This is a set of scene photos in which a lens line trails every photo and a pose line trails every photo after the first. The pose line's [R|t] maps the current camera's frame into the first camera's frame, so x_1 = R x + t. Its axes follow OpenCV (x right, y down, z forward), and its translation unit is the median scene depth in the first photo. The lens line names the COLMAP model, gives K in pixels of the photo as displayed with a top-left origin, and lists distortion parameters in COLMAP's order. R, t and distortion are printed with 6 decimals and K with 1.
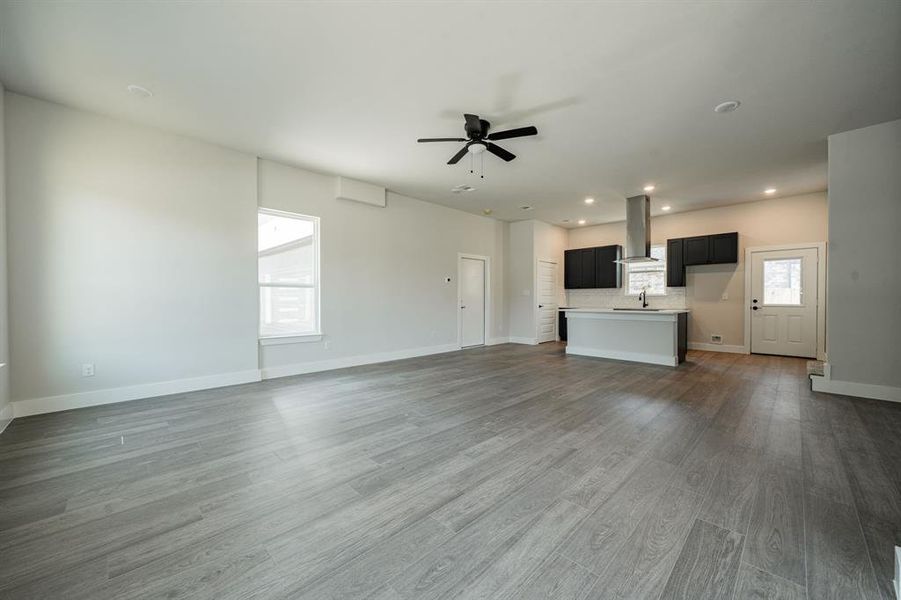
lens RADIAL K [[342.7, 0, 447.4], [0, 342.7, 300.2], [0, 0, 1]] dist [-0.001505, 0.000048]
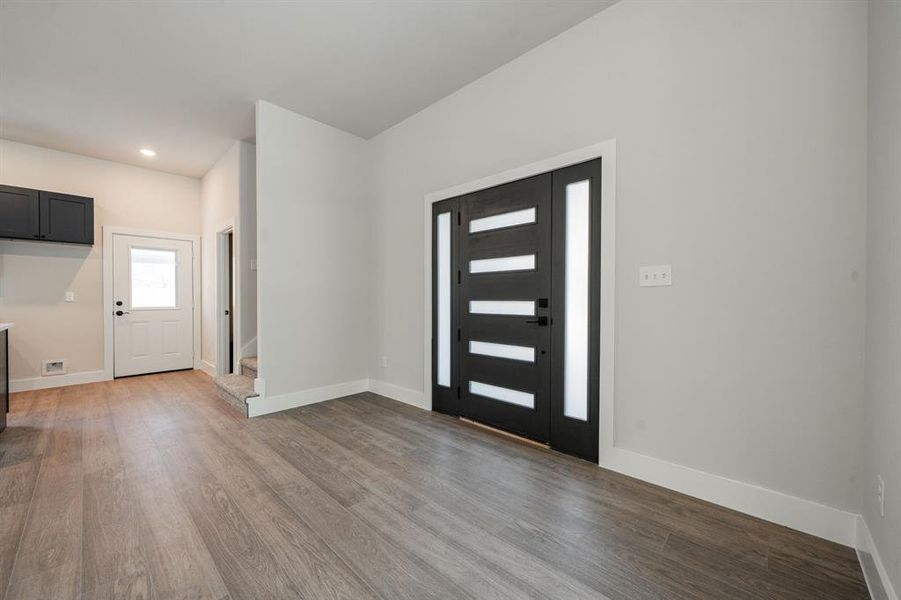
lens RADIAL K [[342.7, 0, 447.9], [0, 342.7, 302.4], [0, 0, 1]] dist [-0.001505, 0.000048]
pose [[-0.038473, -0.009240, 0.999217, 0.207988], [0.006002, 0.999937, 0.009477, -0.002465], [-0.999242, 0.006362, -0.038415, 0.436971]]
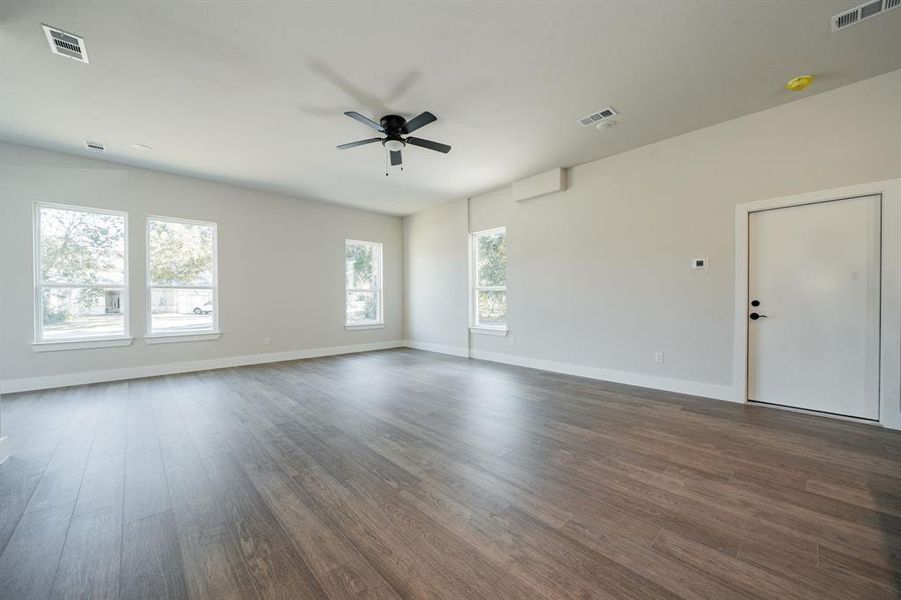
lens RADIAL K [[342.7, 0, 447.4], [0, 342.7, 303.7], [0, 0, 1]] dist [-0.001505, 0.000048]
pose [[-0.029413, 0.014507, -0.999462, 0.736225], [-0.000344, 0.999894, 0.014523, -0.004954], [0.999567, 0.000771, -0.029405, 0.823366]]
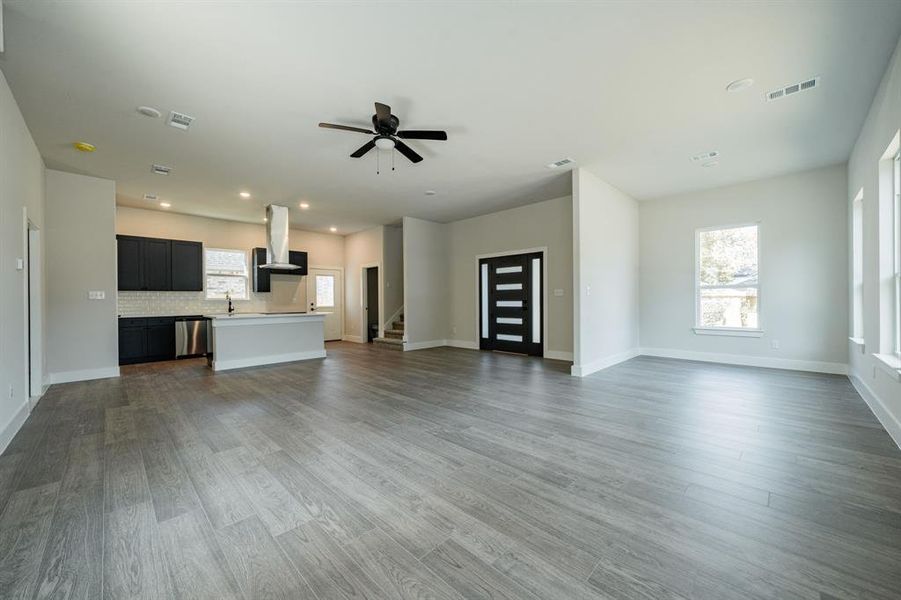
lens RADIAL K [[342.7, 0, 448.0], [0, 342.7, 301.4], [0, 0, 1]] dist [-0.001505, 0.000048]
pose [[-0.009191, -0.001027, 0.999957, -0.604204], [0.014001, 0.999901, 0.001156, -0.003221], [-0.999860, 0.014011, -0.009176, 0.586693]]
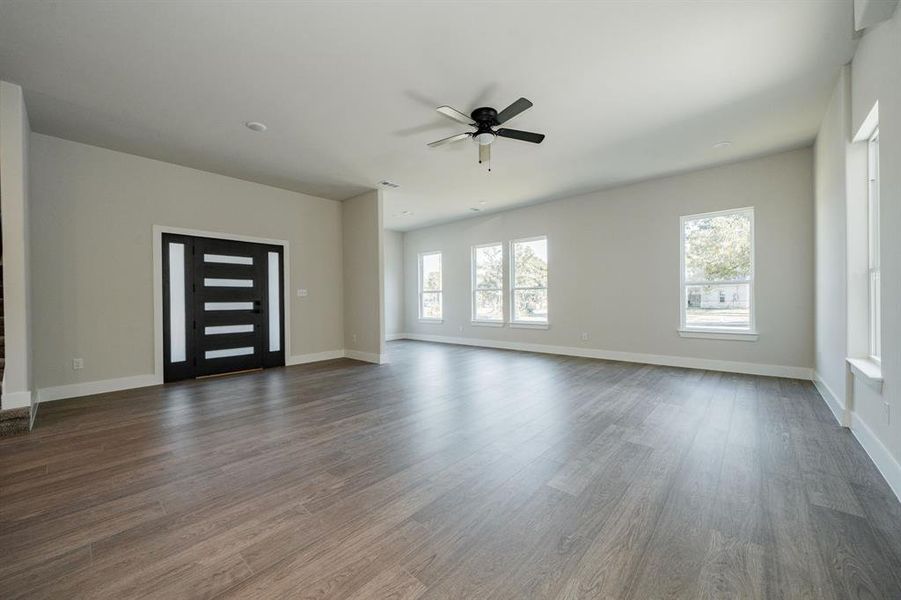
lens RADIAL K [[342.7, 0, 447.6], [0, 342.7, 302.2], [0, 0, 1]] dist [-0.001505, 0.000048]
pose [[-0.997865, 0.012595, -0.064091, 0.176647], [0.011832, 0.999855, 0.012263, -0.004613], [0.064236, 0.011479, -0.997869, 1.349416]]
